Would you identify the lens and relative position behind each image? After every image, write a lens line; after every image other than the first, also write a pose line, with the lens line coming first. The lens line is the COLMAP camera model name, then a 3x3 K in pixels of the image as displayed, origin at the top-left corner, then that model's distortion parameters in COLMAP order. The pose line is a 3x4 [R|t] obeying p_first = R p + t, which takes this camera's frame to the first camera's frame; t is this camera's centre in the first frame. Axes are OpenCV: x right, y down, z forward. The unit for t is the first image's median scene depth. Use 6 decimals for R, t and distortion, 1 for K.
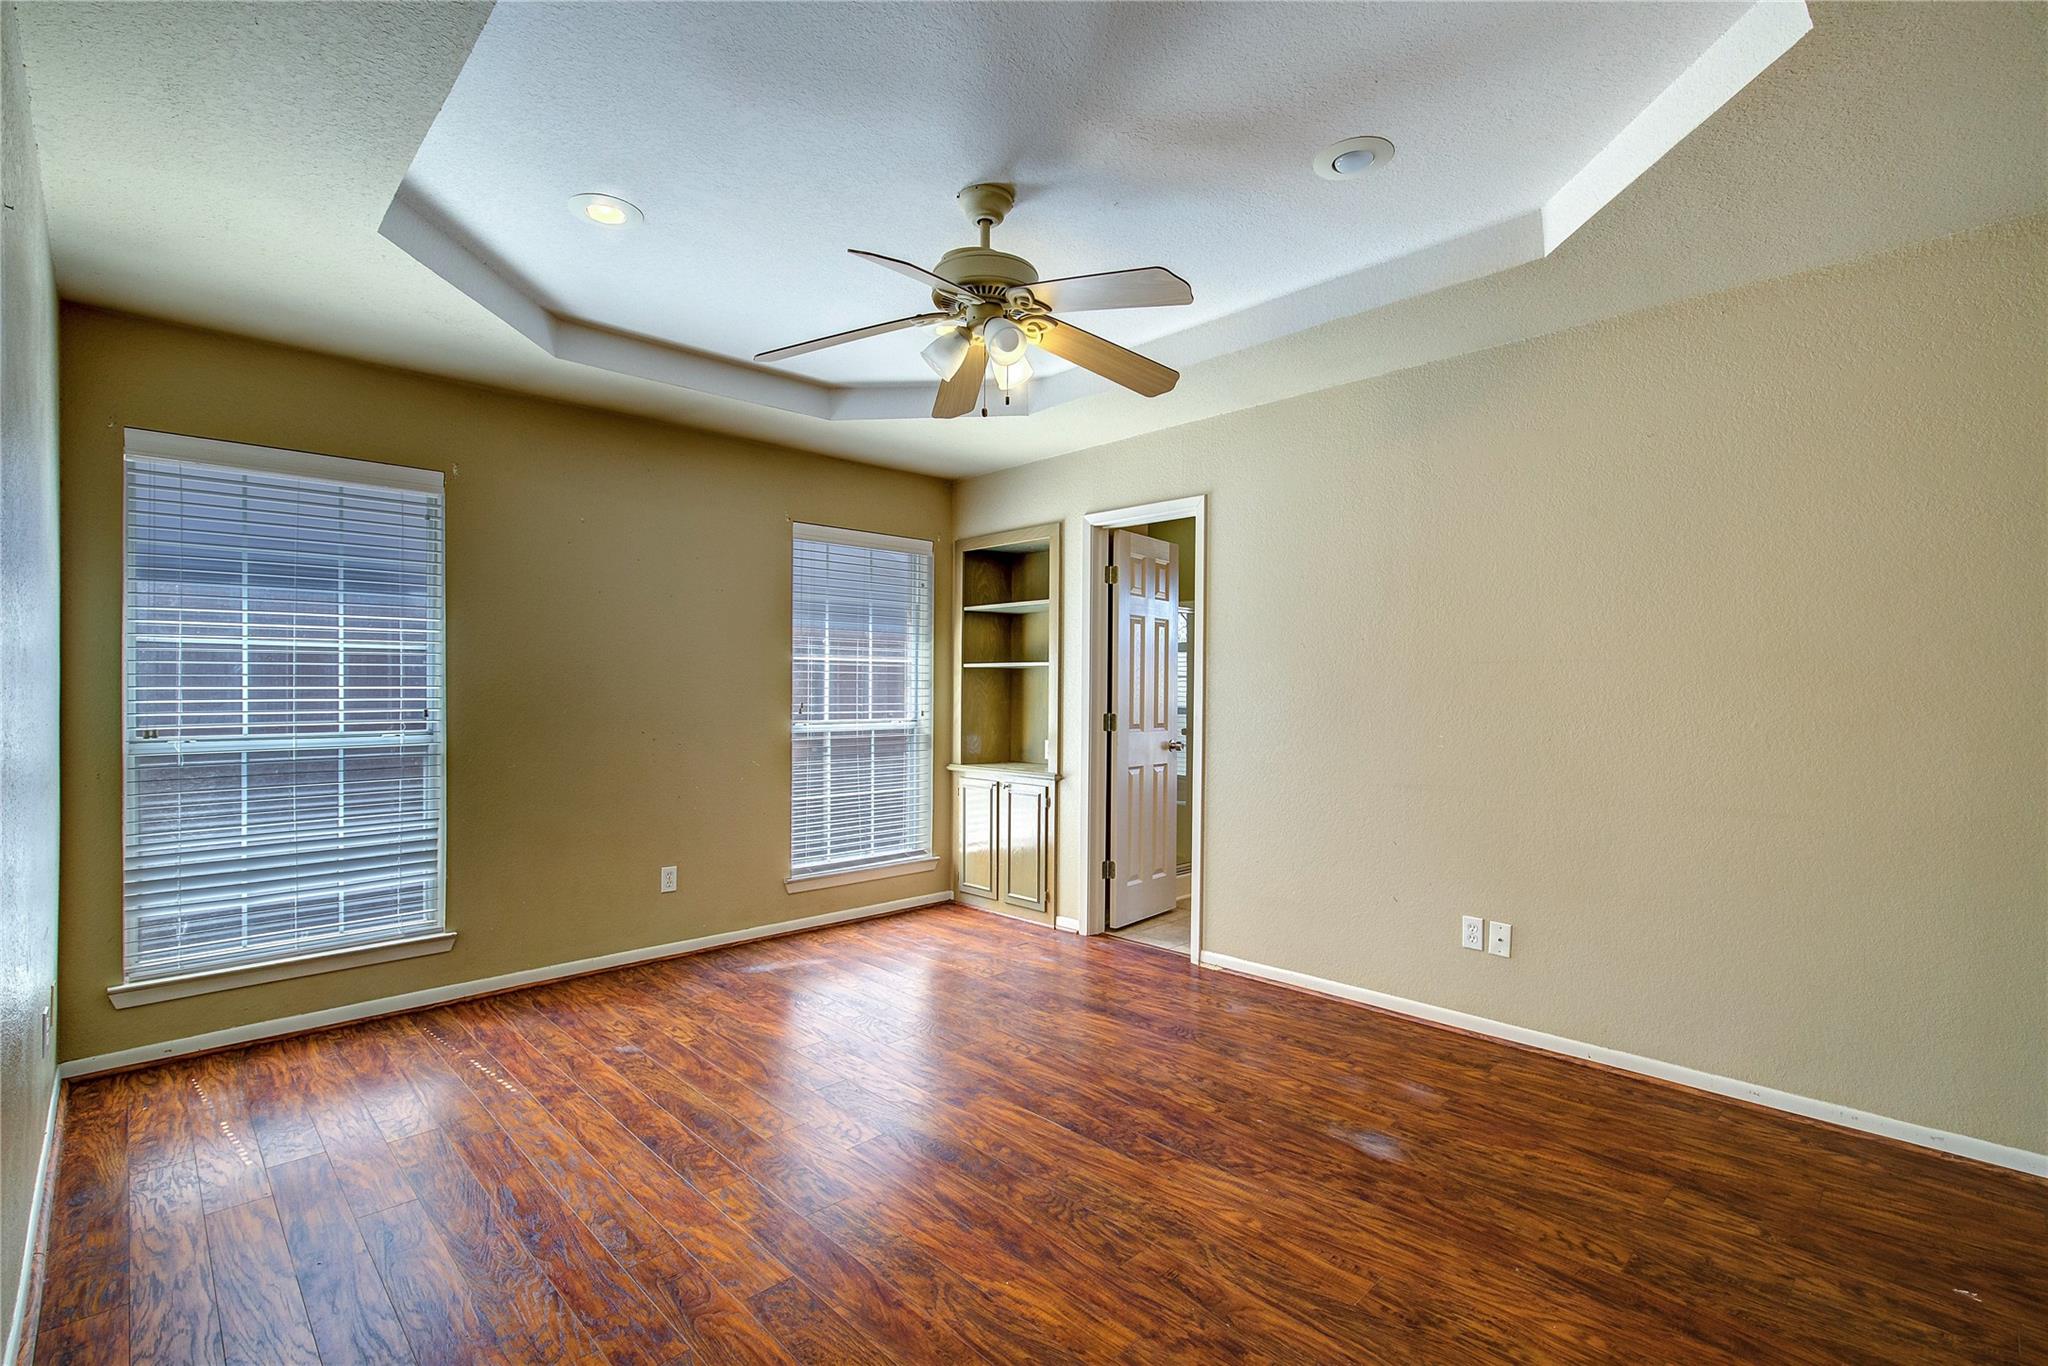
lens RADIAL K [[931.2, 0, 1026.1], [0, 931.2, 691.4], [0, 0, 1]] dist [0.000326, 0.000885]
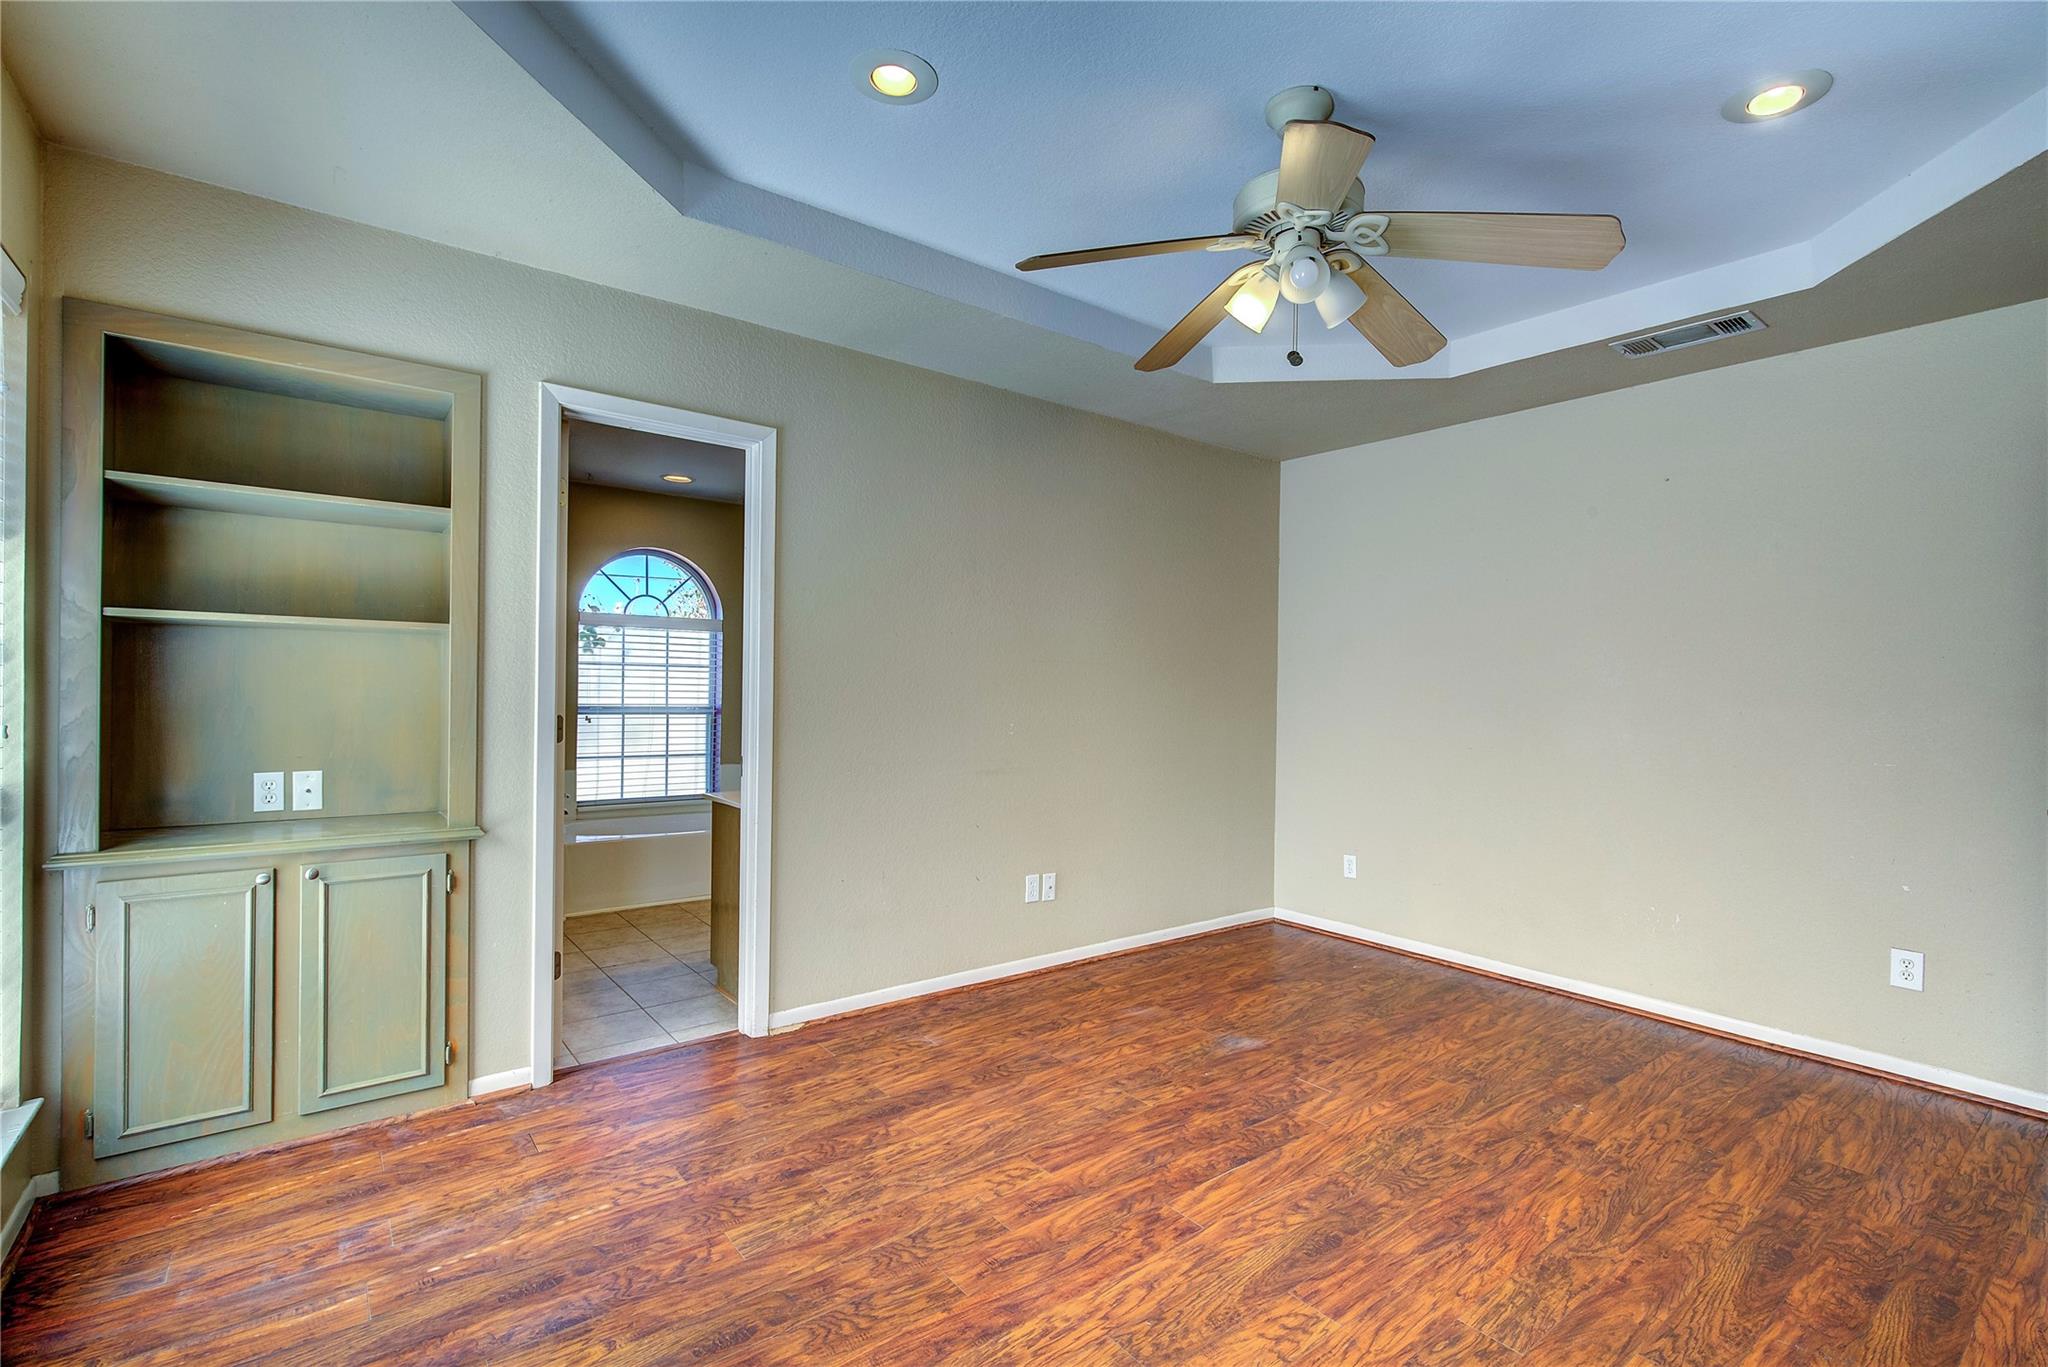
lens RADIAL K [[931.2, 0, 1029.9], [0, 931.2, 690.6], [0, 0, 1]] dist [0.000326, 0.000885]
pose [[0.100546, -0.007631, 0.994903, -0.807690], [-0.016562, 0.999819, 0.009342, -0.006442], [-0.994795, -0.017417, 0.100402, 1.014977]]
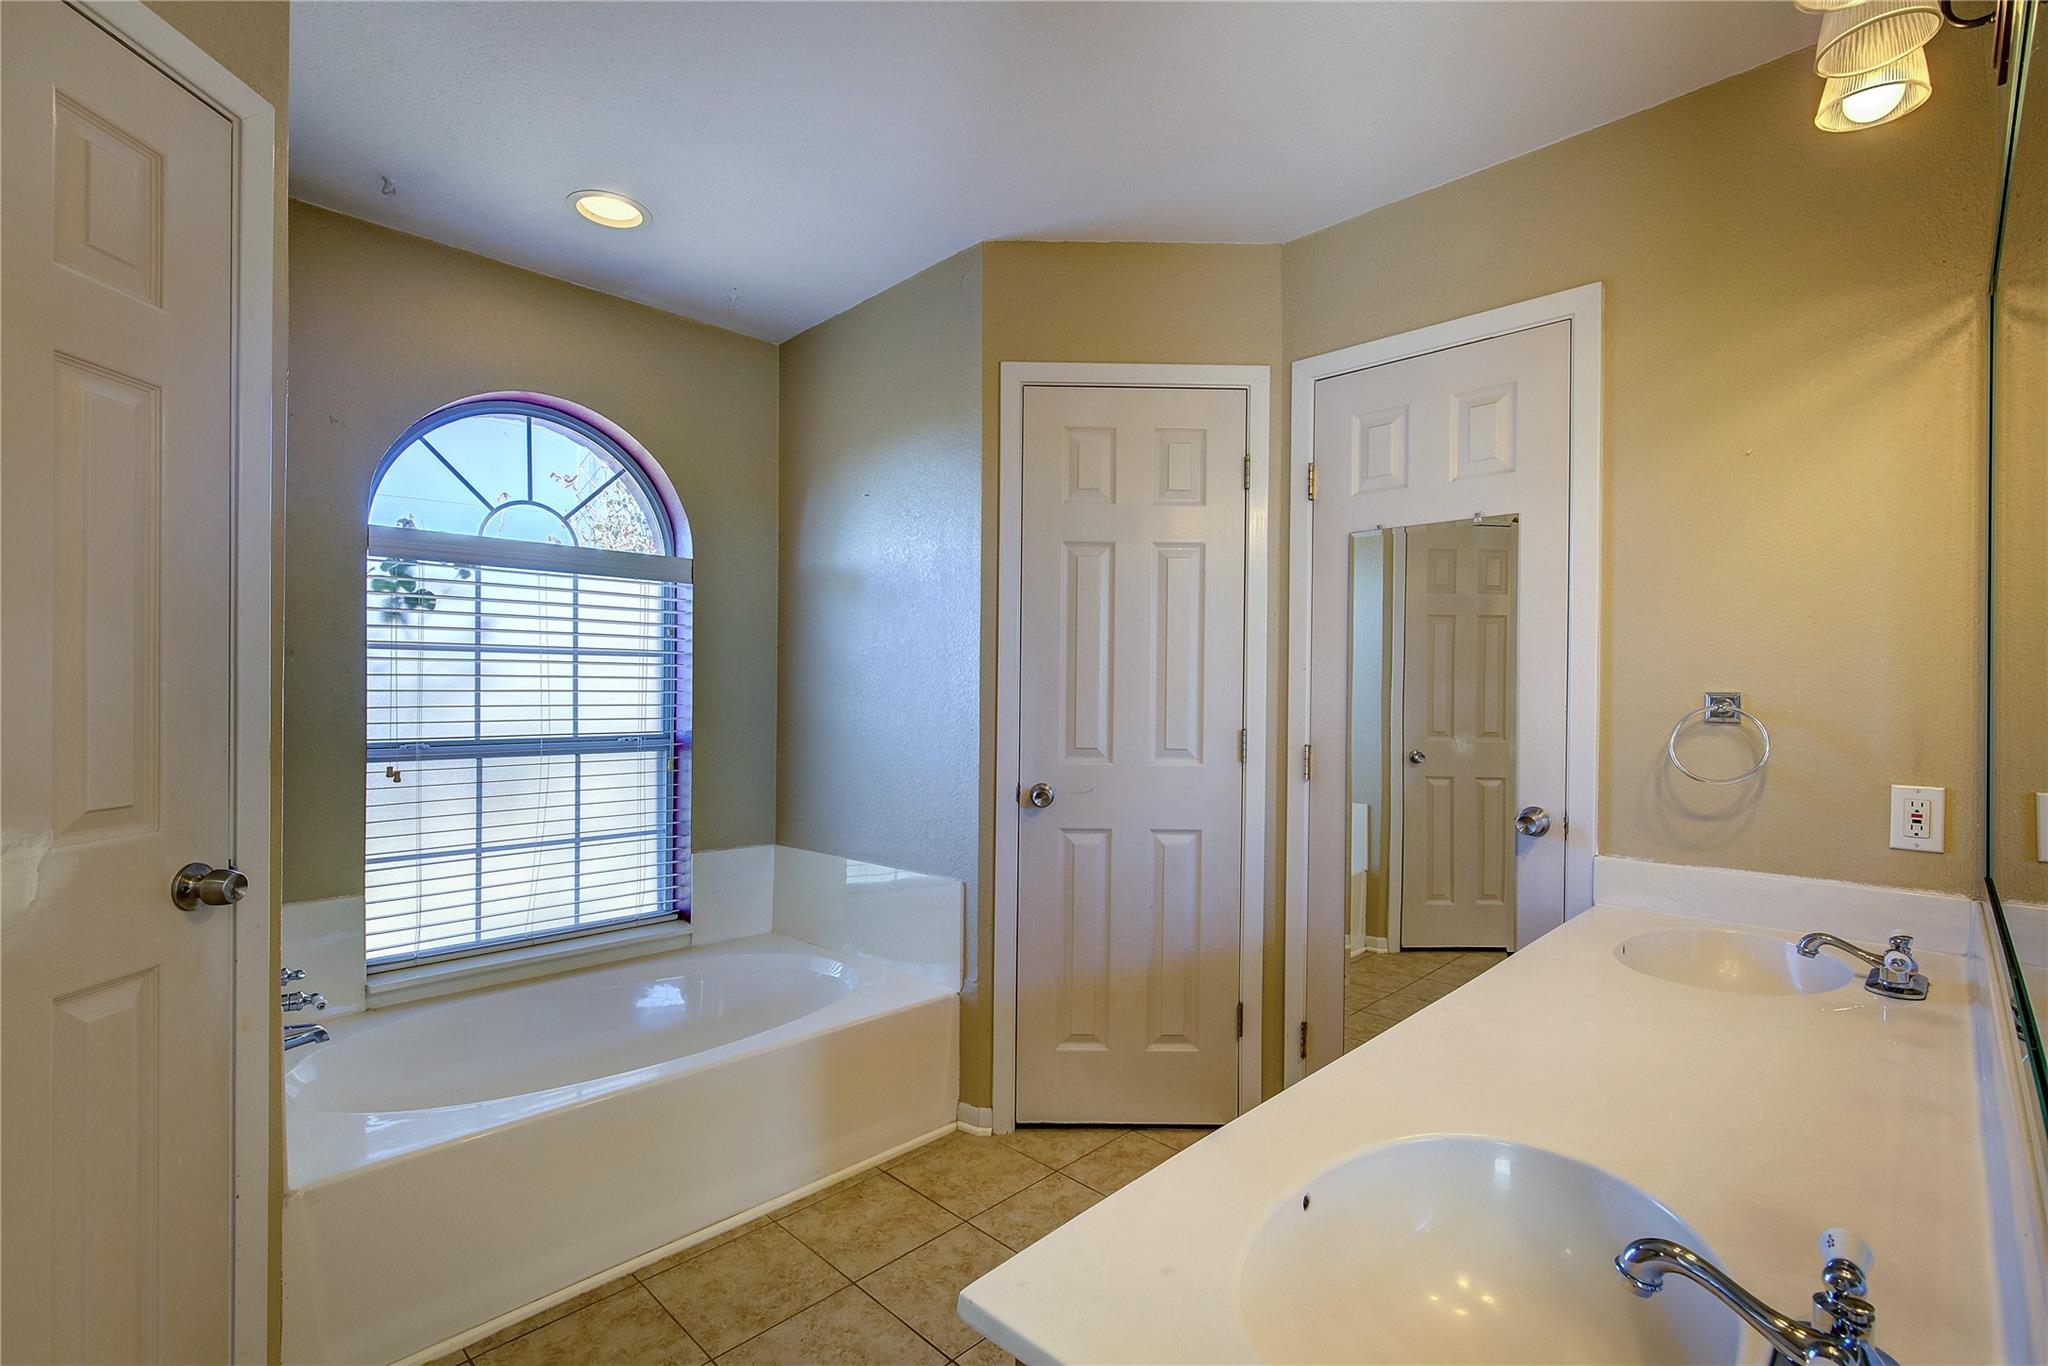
lens RADIAL K [[931.2, 0, 1022.0], [0, 931.2, 688.6], [0, 0, 1]] dist [0.000326, 0.000885]
pose [[-0.026914, -0.008213, 0.999604, 0.184078], [-0.008077, 0.999935, 0.007999, -0.001673], [-0.999605, -0.007858, -0.026979, 1.586021]]
